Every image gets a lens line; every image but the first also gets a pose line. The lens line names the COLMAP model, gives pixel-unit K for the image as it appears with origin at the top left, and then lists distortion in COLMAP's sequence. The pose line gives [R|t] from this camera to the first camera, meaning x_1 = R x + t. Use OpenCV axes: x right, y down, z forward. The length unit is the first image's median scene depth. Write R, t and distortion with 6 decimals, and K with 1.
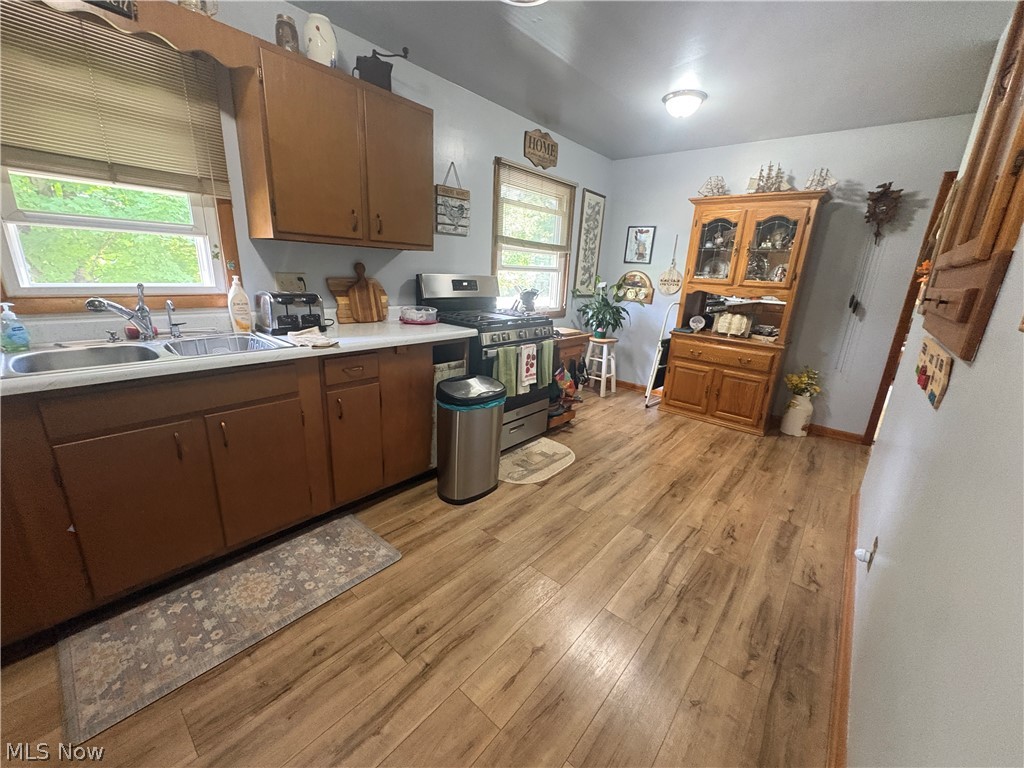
lens RADIAL K [[406.1, 0, 512.7], [0, 406.1, 385.5], [0, 0, 1]] dist [-0.003185, 0.000226]
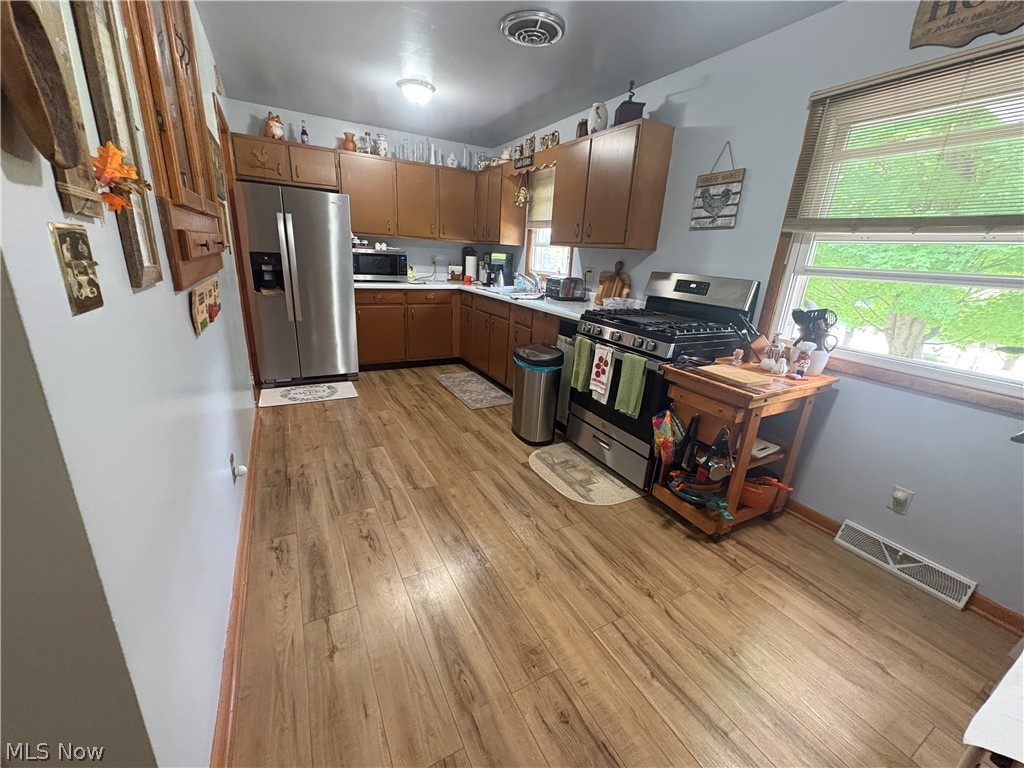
lens RADIAL K [[406.1, 0, 513.2], [0, 406.1, 383.7], [0, 0, 1]] dist [-0.003185, 0.000226]
pose [[-0.347625, 0.221353, -0.911131, 0.914800], [-0.329975, 0.880690, 0.339854, -0.260208], [0.877652, 0.418792, -0.233109, 1.060433]]
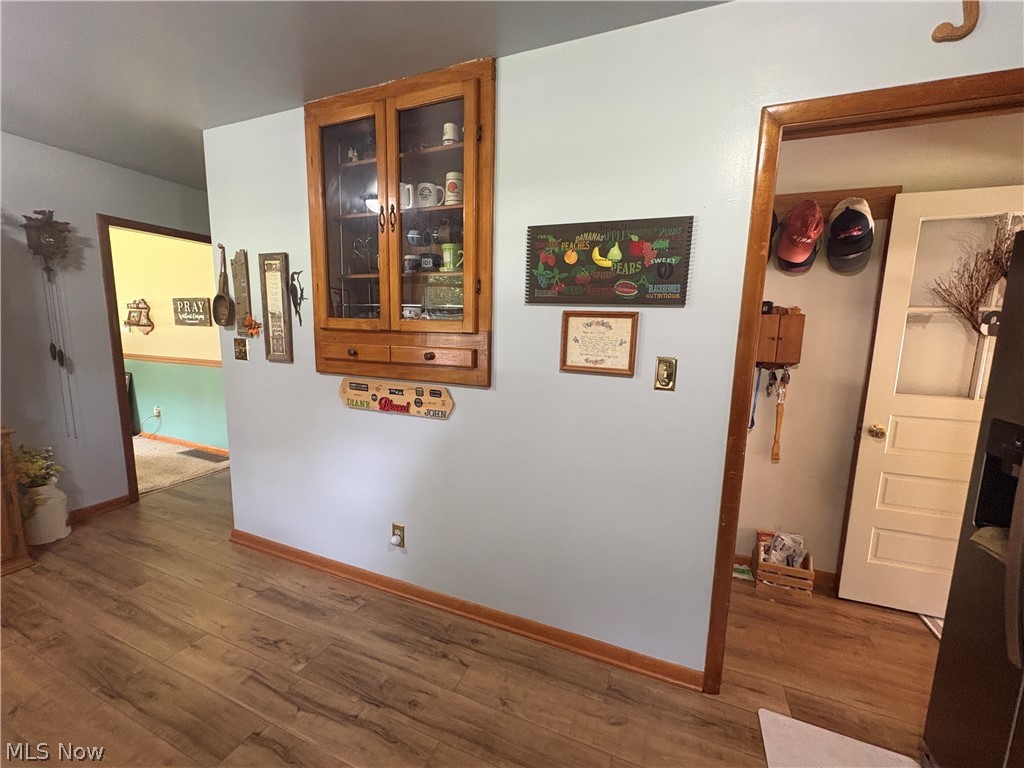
lens RADIAL K [[406.1, 0, 513.7], [0, 406.1, 384.7], [0, 0, 1]] dist [-0.003185, 0.000226]
pose [[-0.316948, -0.184155, 0.930393, -0.233819], [0.222883, 0.939036, 0.261793, -0.186656], [-0.921883, 0.290343, -0.256580, 0.477831]]
